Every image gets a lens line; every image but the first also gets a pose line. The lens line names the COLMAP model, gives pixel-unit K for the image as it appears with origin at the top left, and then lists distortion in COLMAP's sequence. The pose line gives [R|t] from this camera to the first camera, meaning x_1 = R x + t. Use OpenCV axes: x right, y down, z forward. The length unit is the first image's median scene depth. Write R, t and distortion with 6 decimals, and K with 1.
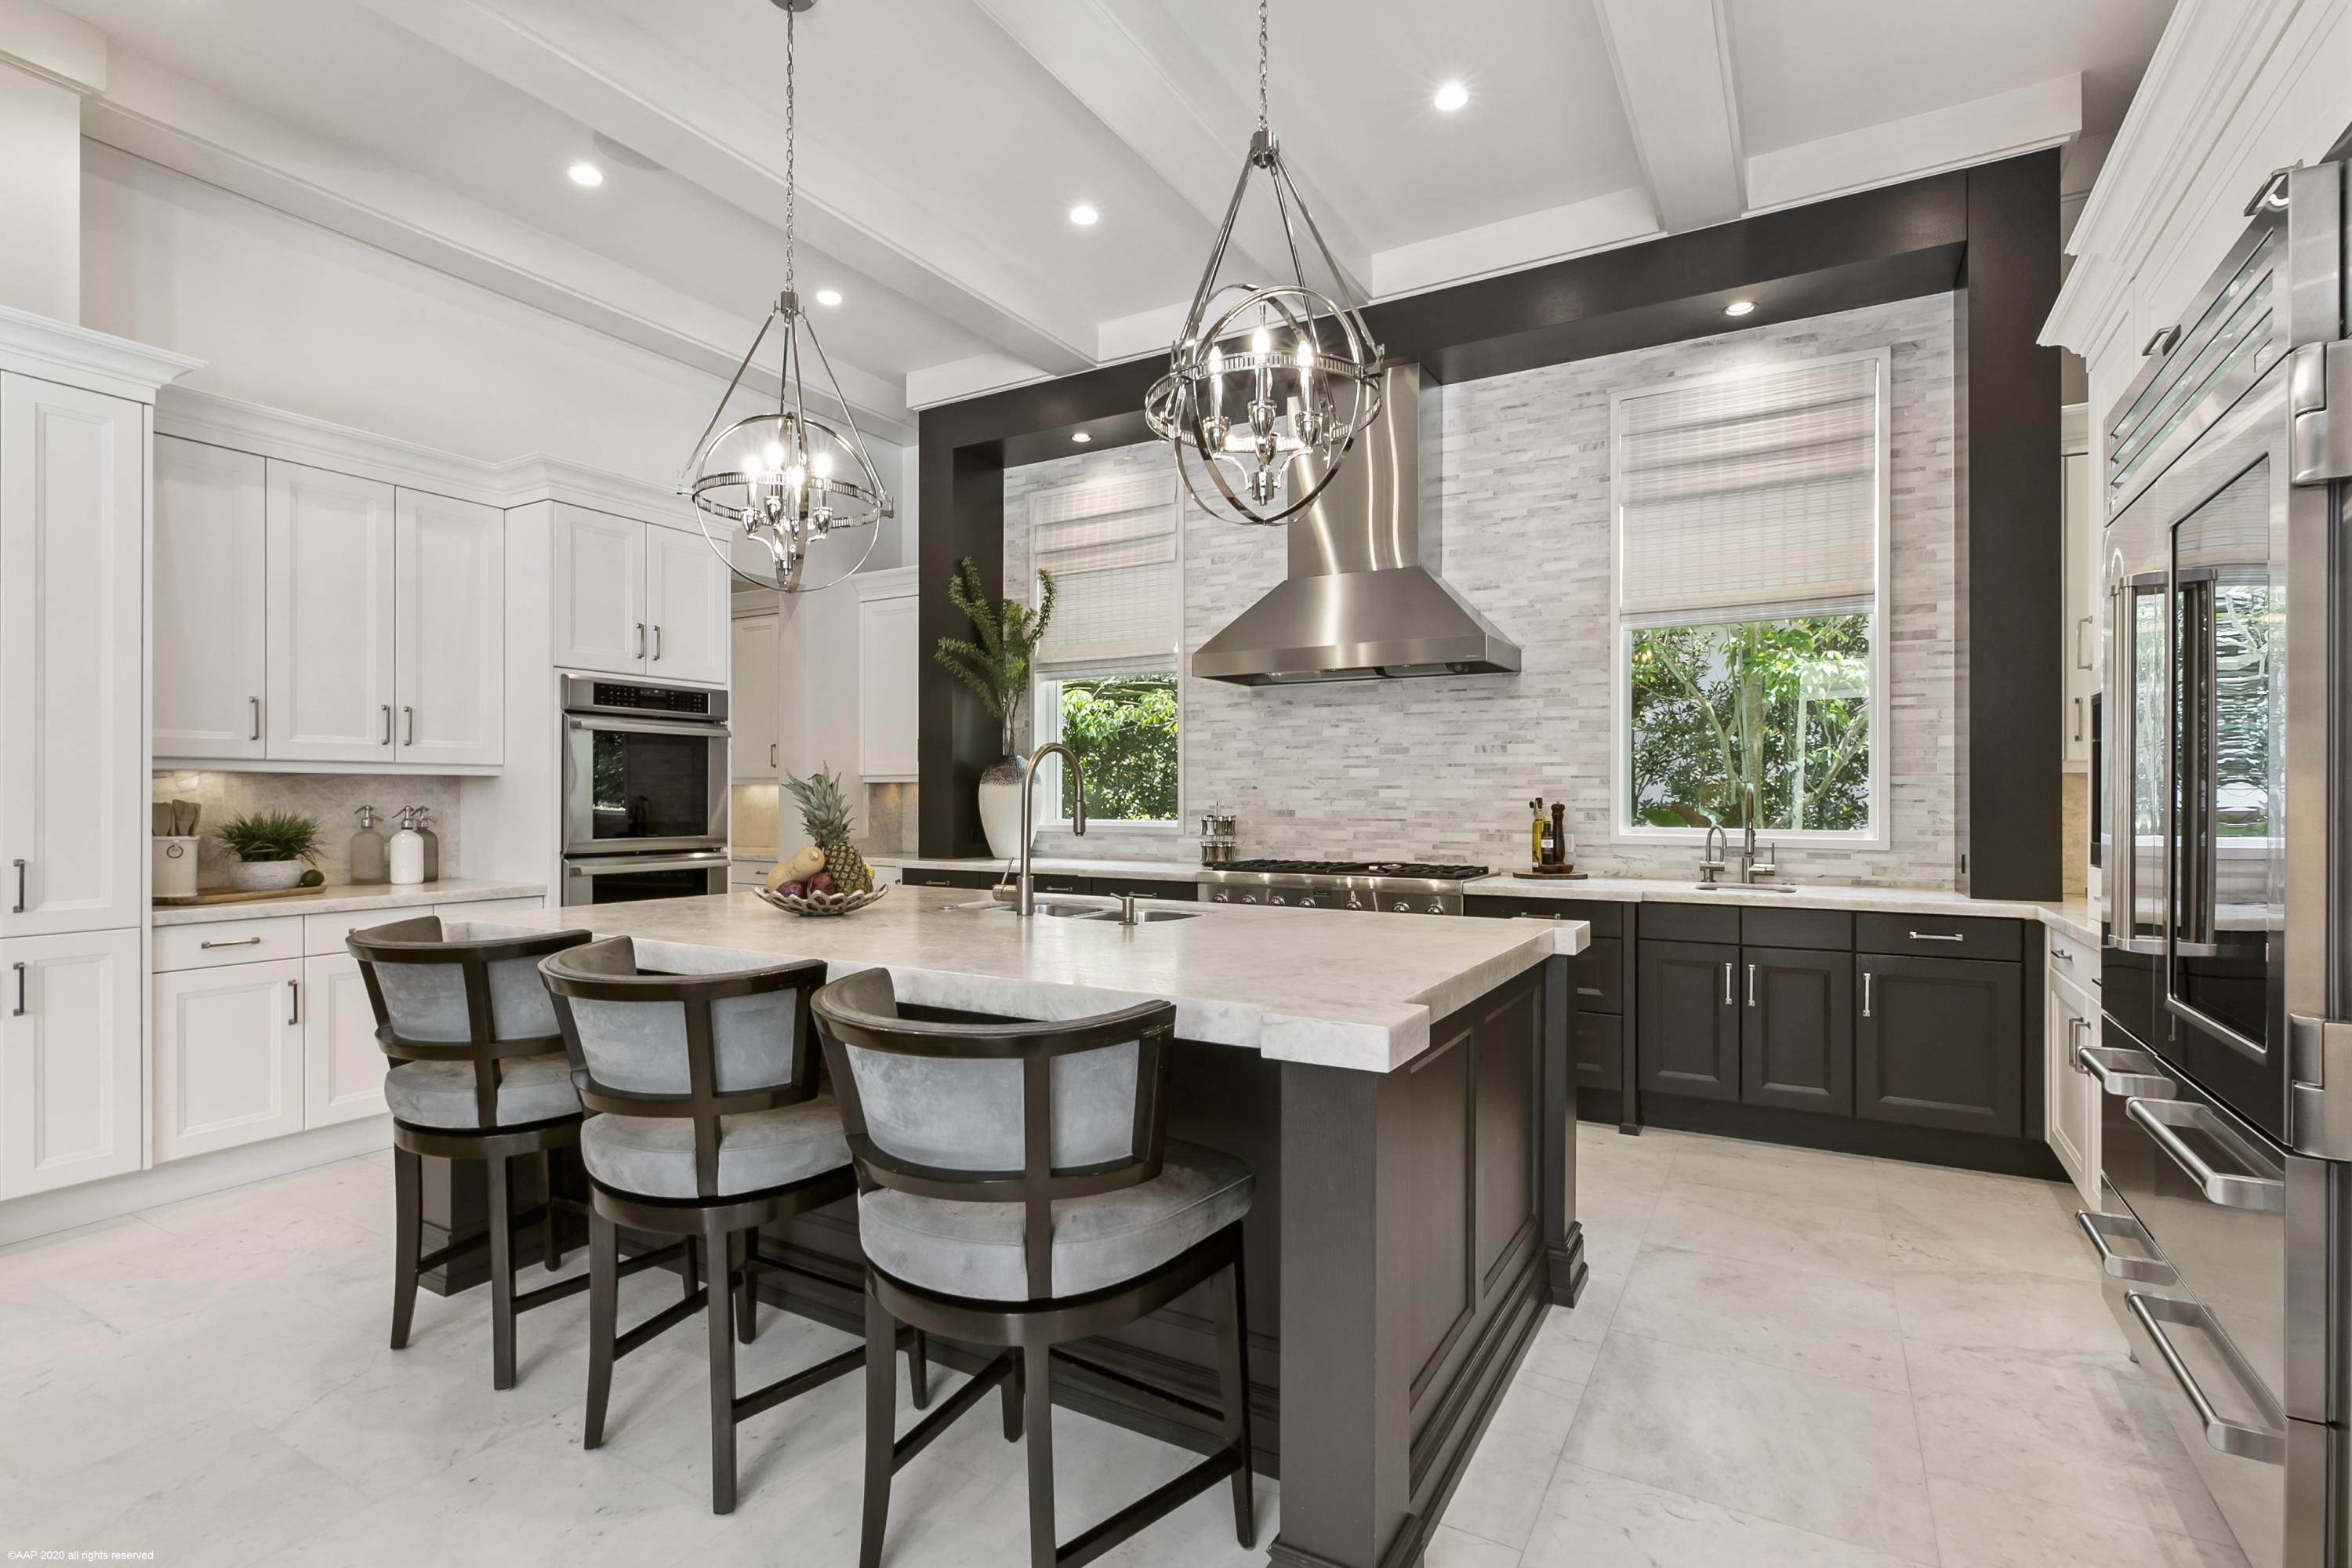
lens RADIAL K [[1120.6, 0, 1171.1], [0, 1120.6, 791.2], [0, 0, 1]] dist [-0.001956, -0.000093]
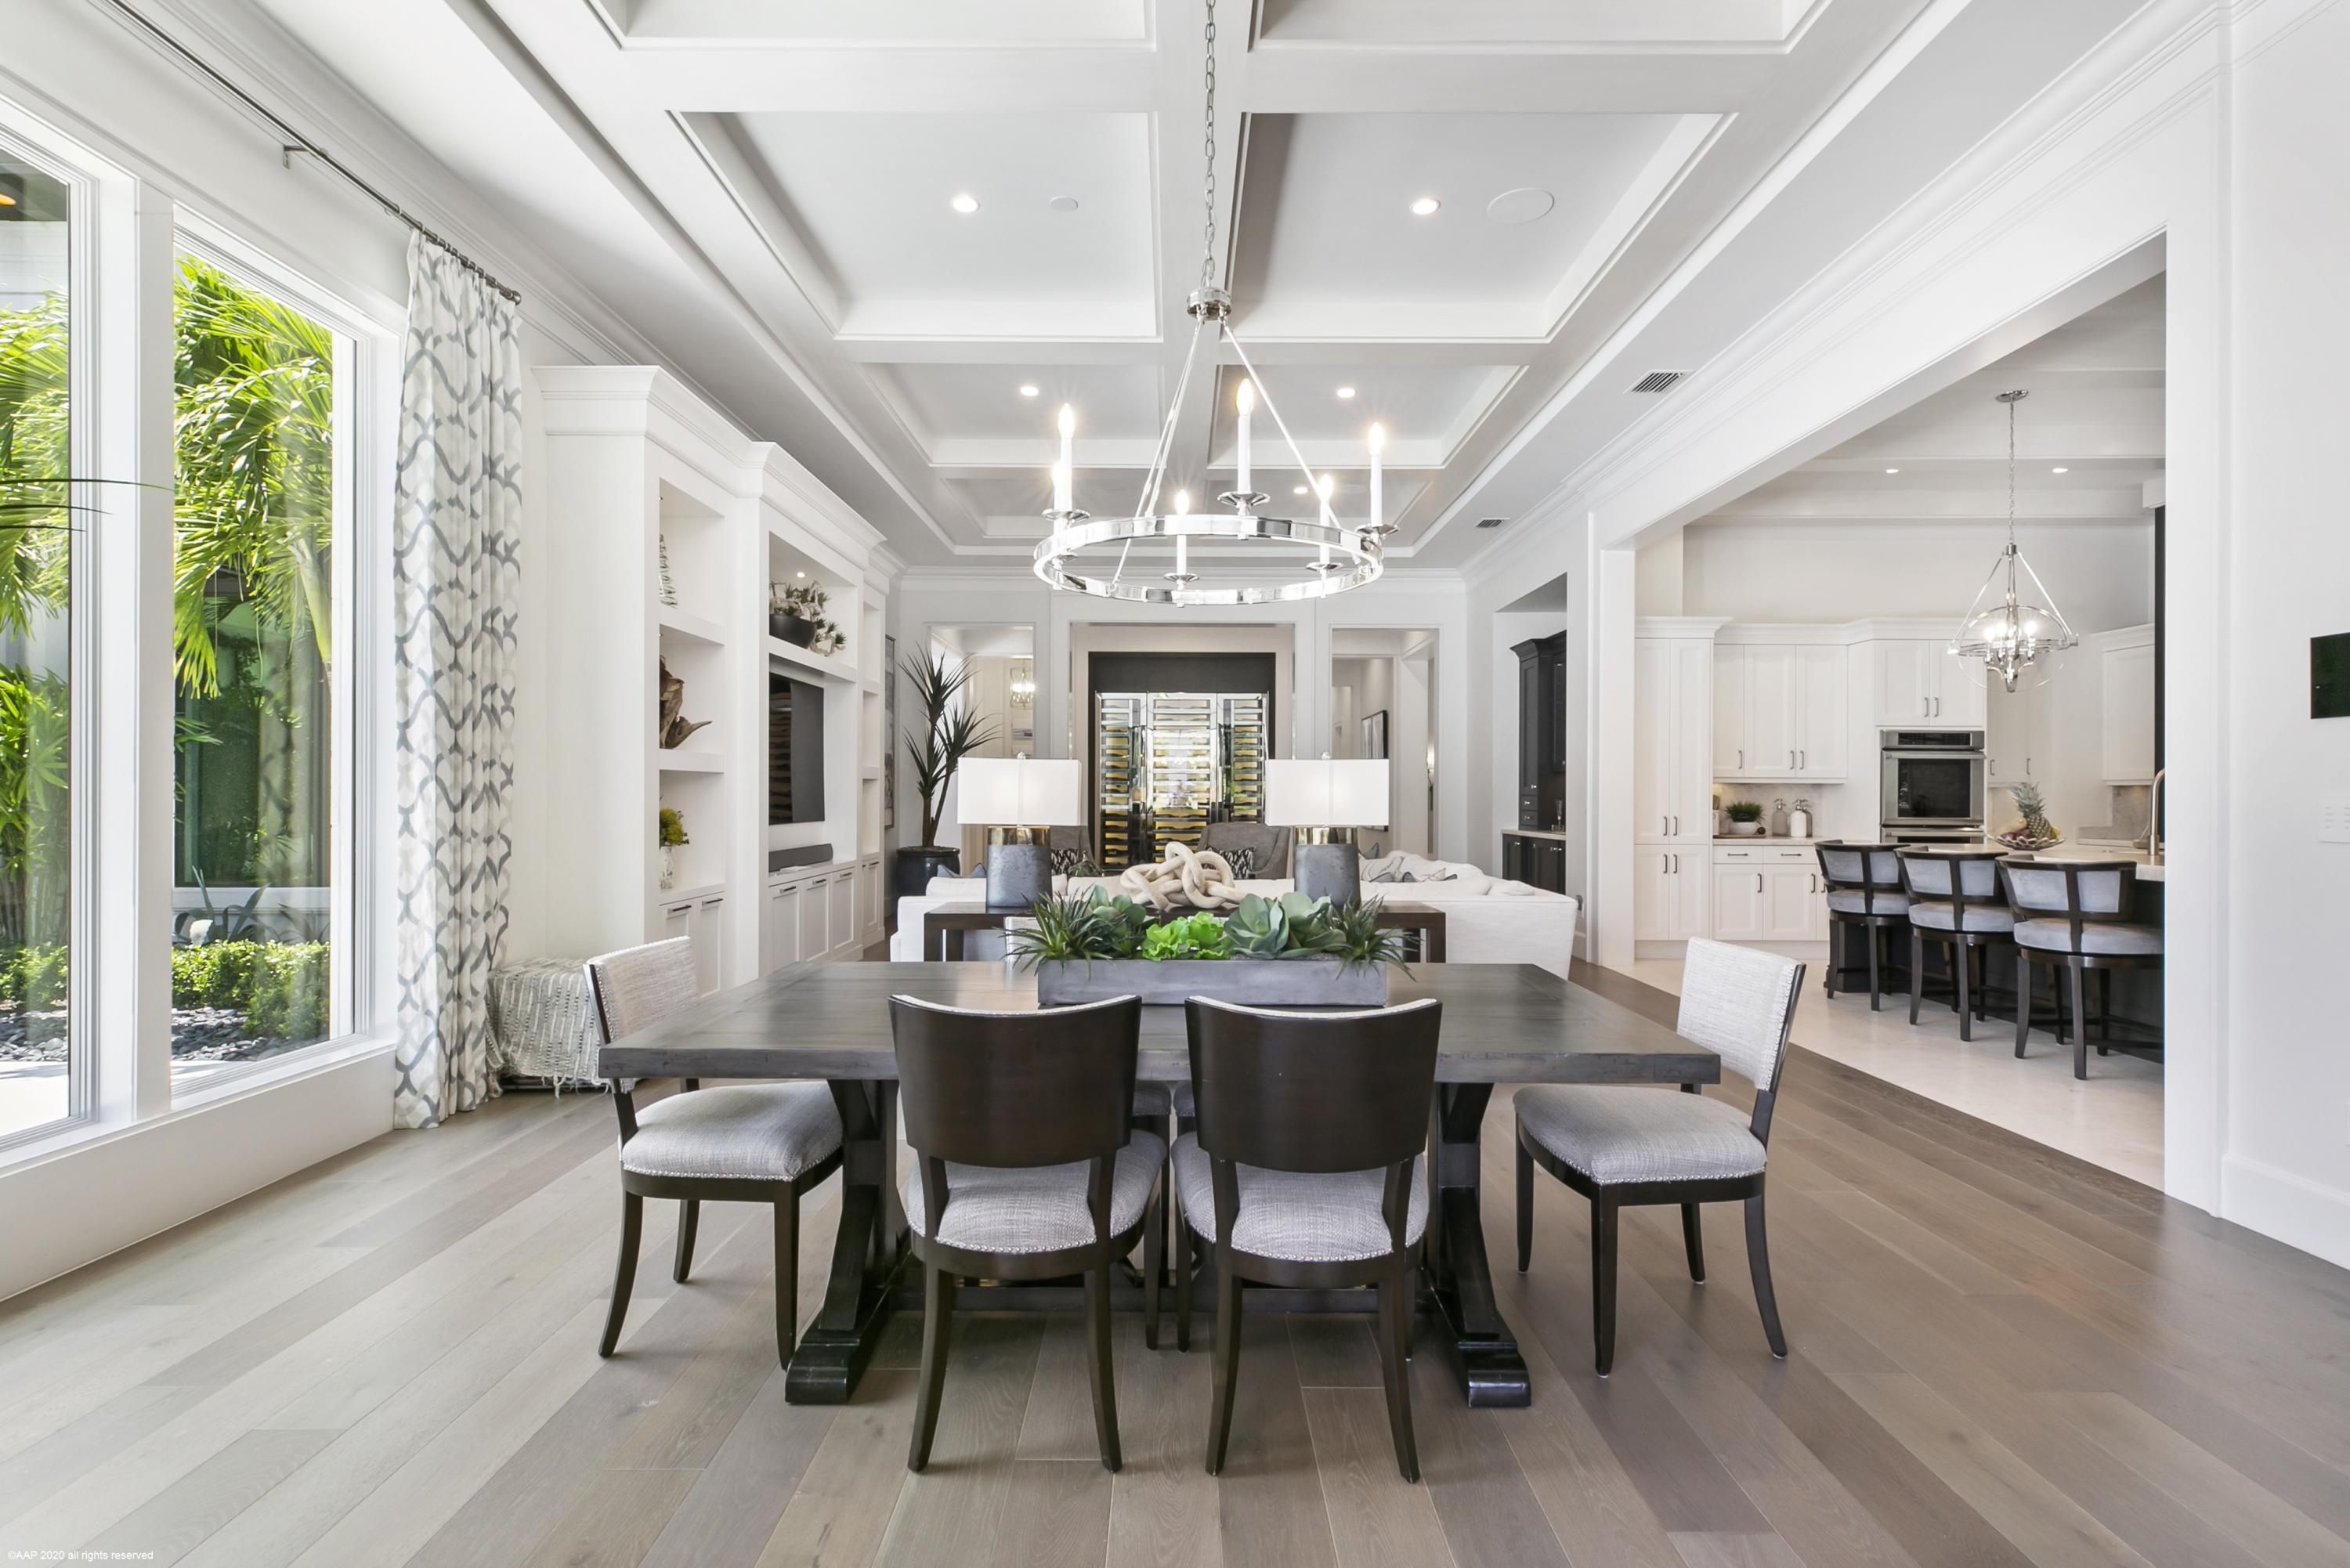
lens RADIAL K [[1078.8, 0, 1170.7], [0, 1078.8, 790.2], [0, 0, 1]] dist [0.000584, -0.000340]
pose [[0.502607, -0.000716, -0.864515, 0.497101], [-0.002125, 0.999996, -0.002064, 0.005184], [0.864512, 0.002874, 0.502603, -1.103379]]
